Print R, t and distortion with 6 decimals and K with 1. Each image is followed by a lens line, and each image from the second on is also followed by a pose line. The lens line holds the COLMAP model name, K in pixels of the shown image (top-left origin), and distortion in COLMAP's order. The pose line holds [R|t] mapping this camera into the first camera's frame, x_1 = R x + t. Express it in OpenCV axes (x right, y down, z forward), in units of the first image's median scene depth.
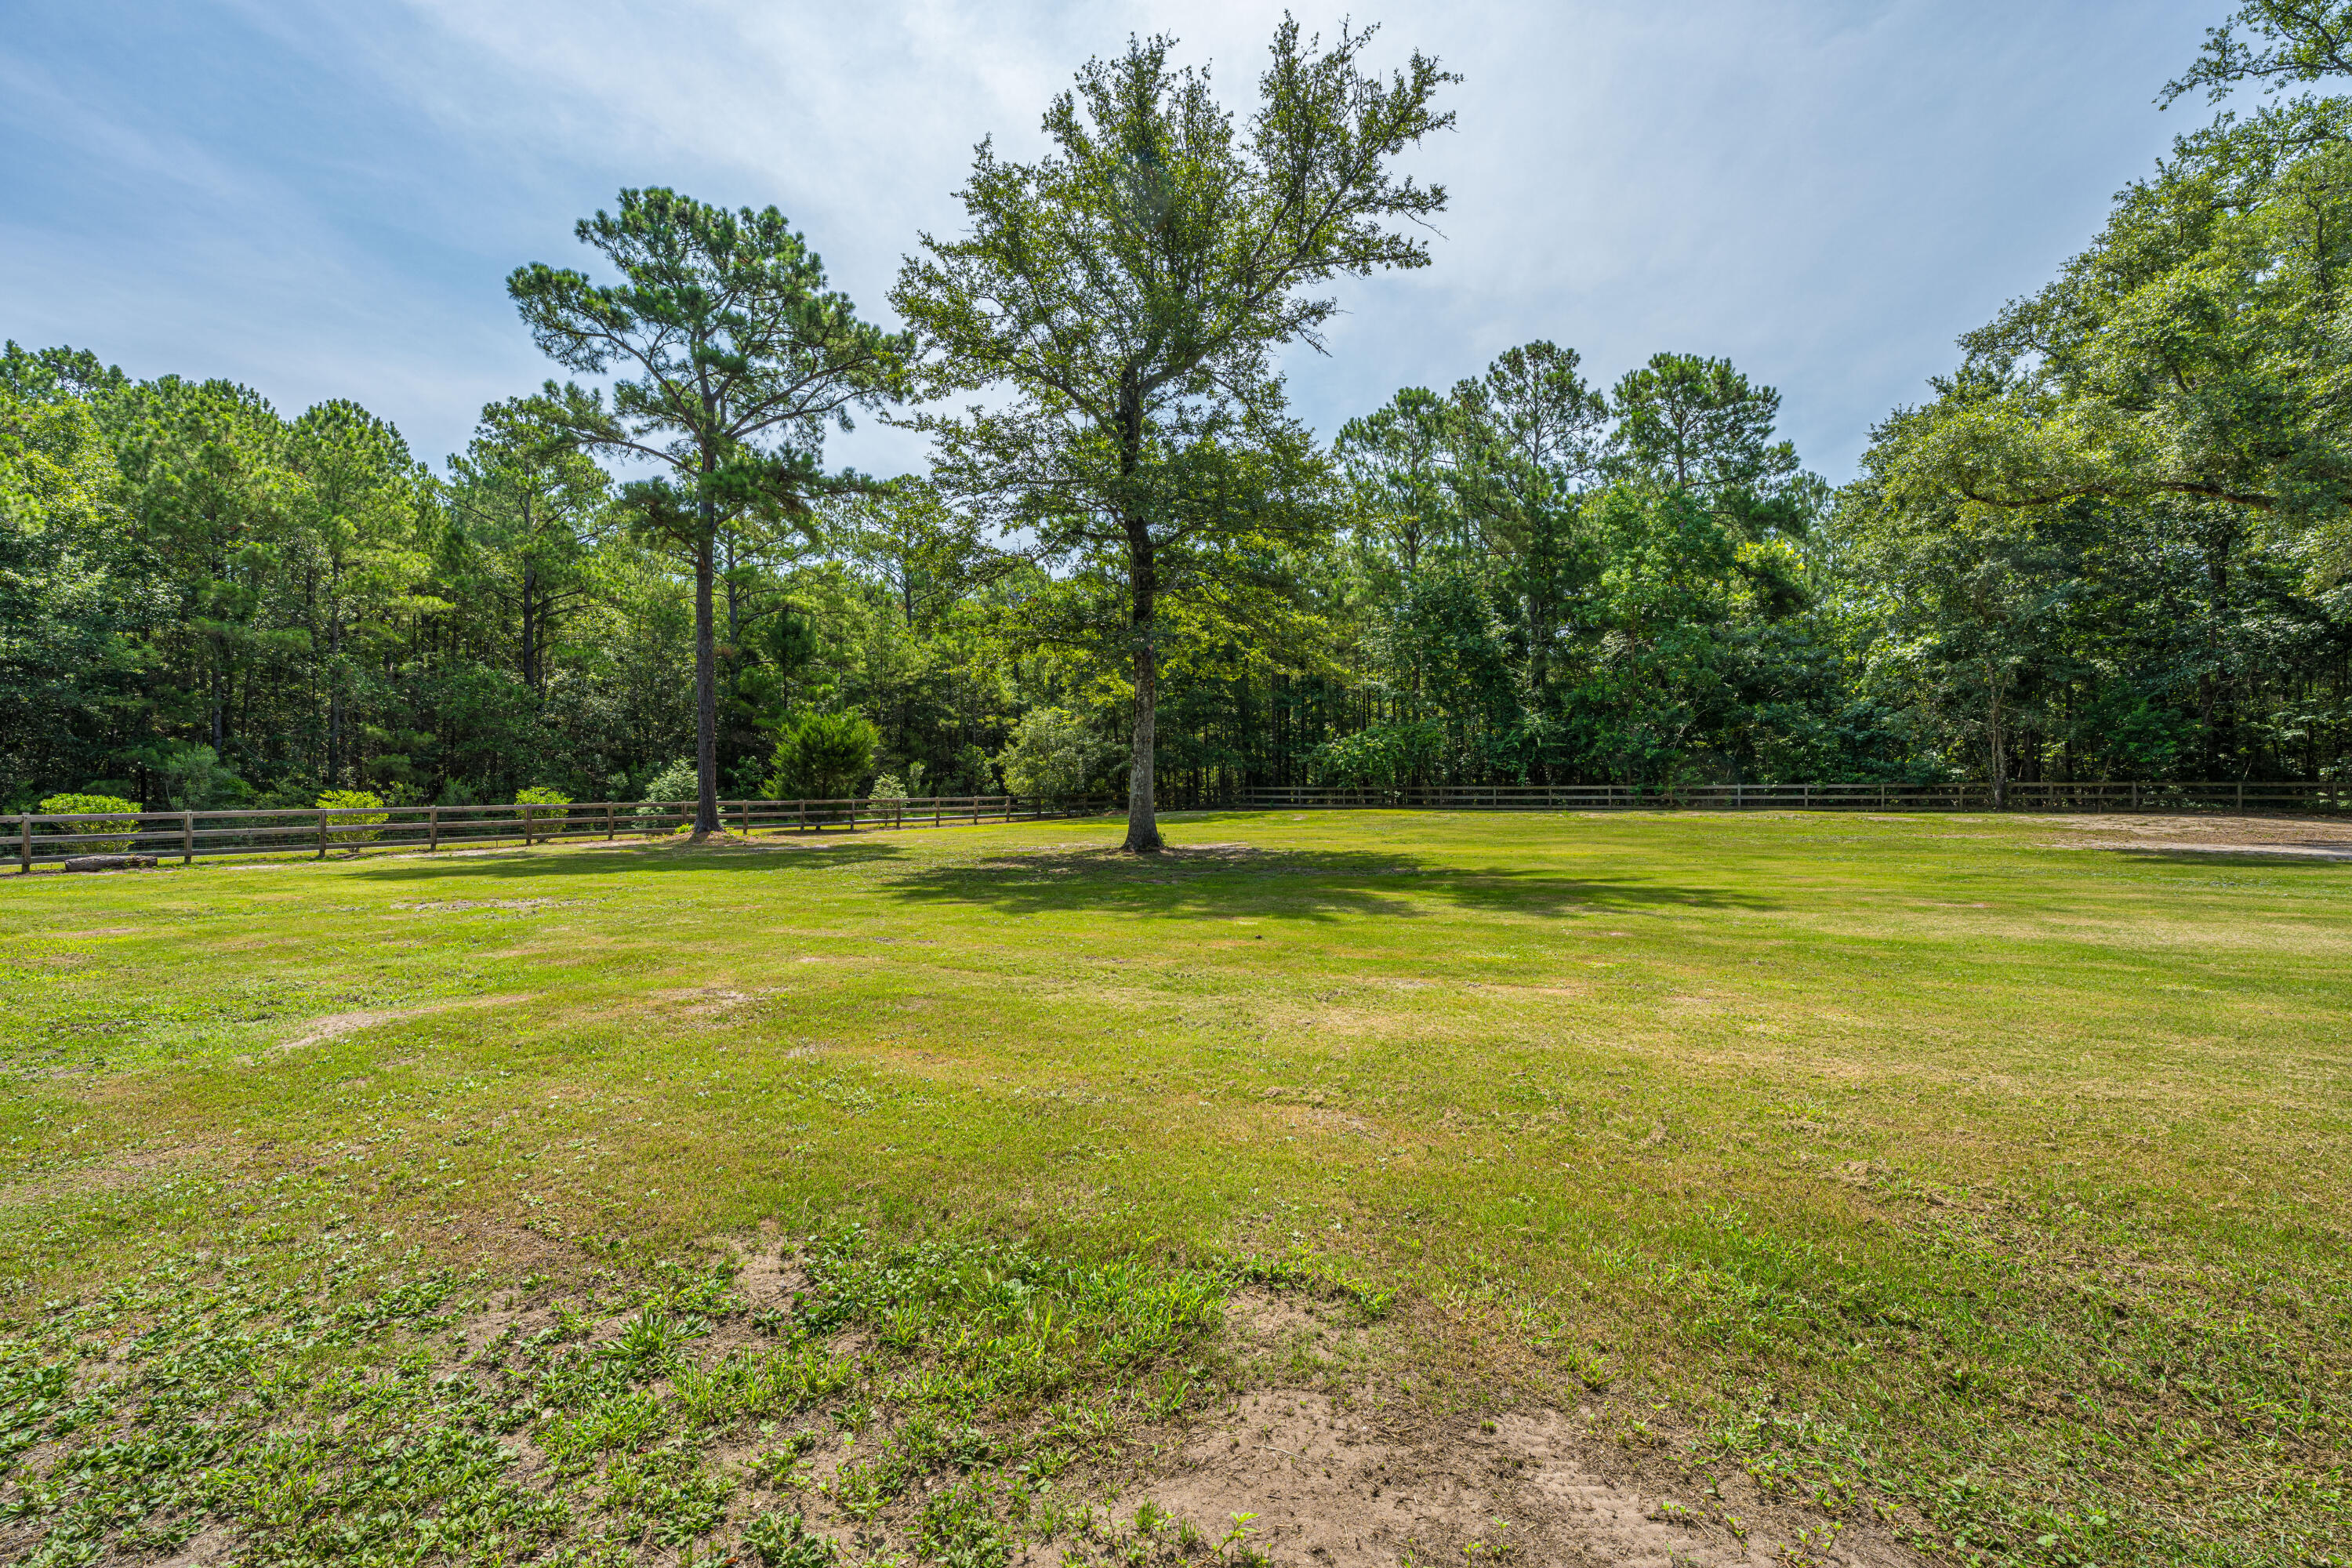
lens RADIAL K [[957.5, 0, 1172.6], [0, 957.5, 777.6], [0, 0, 1]] dist [-0.003654, 0.000040]
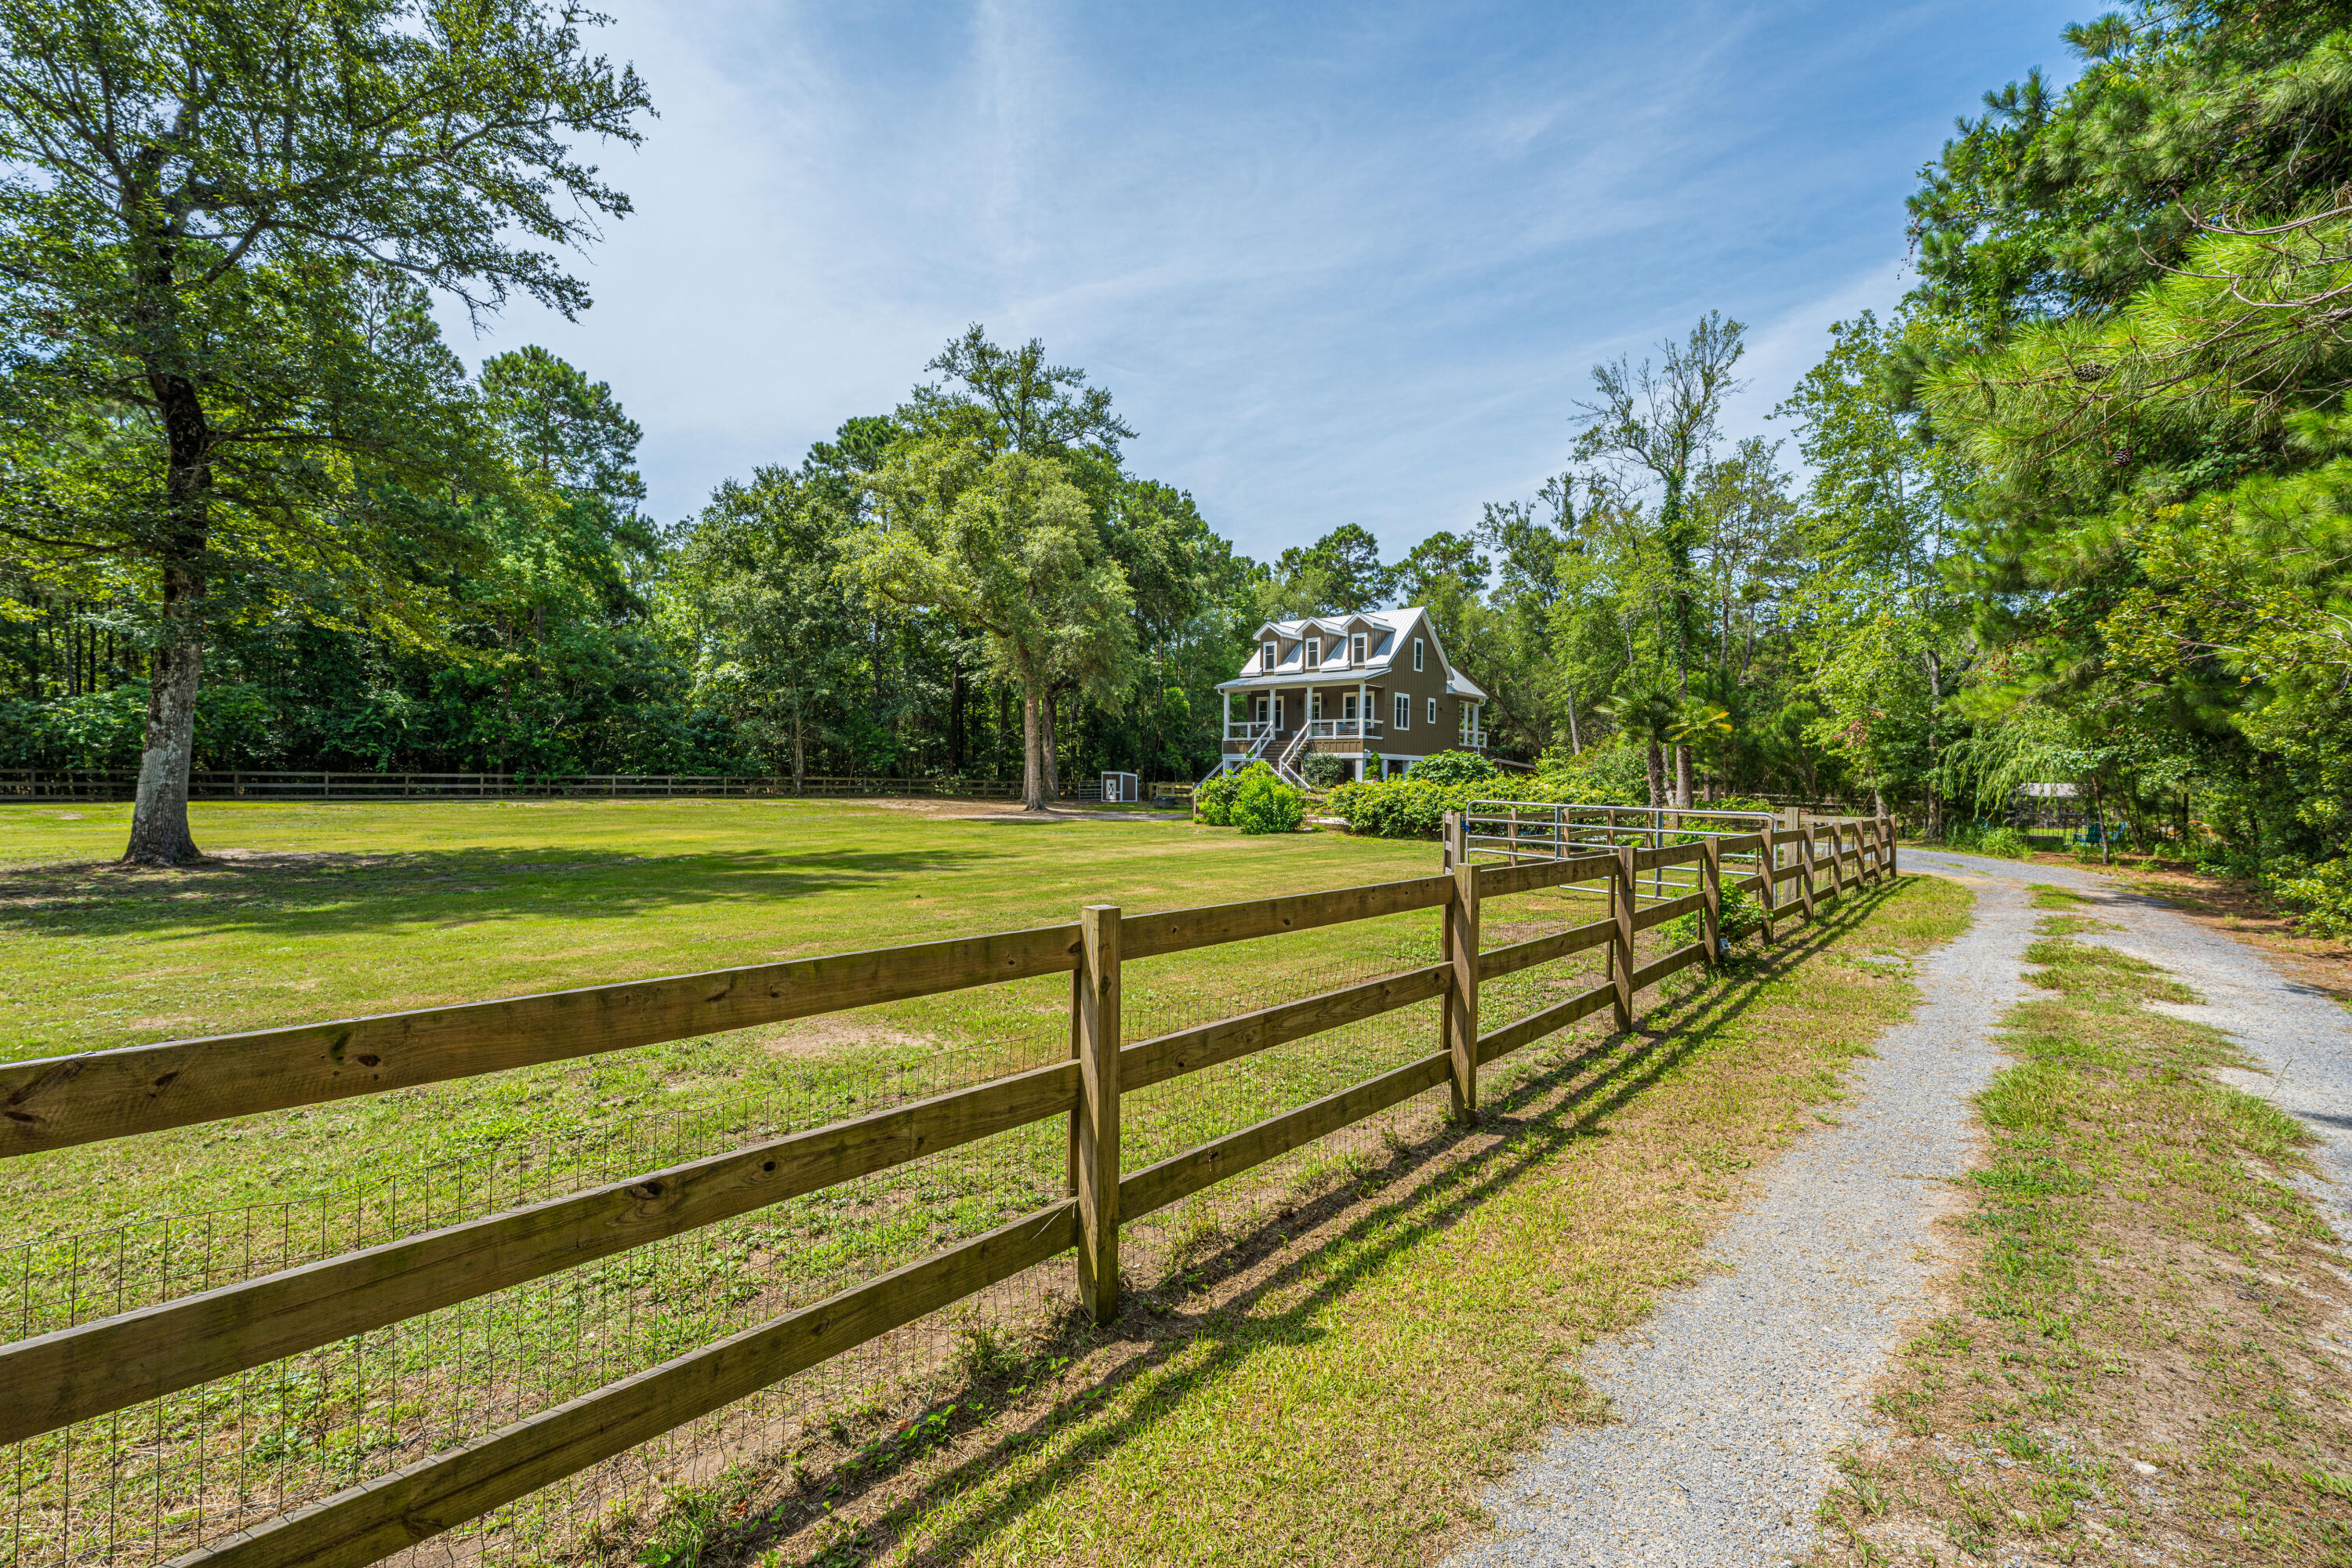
lens RADIAL K [[957.5, 0, 1172.6], [0, 957.5, 777.6], [0, 0, 1]] dist [-0.003654, 0.000040]
pose [[0.295519, 0.013826, 0.955237, -0.285435], [-0.022226, 0.999724, -0.007594, 0.004491], [-0.955078, -0.018987, 0.295744, 0.060132]]
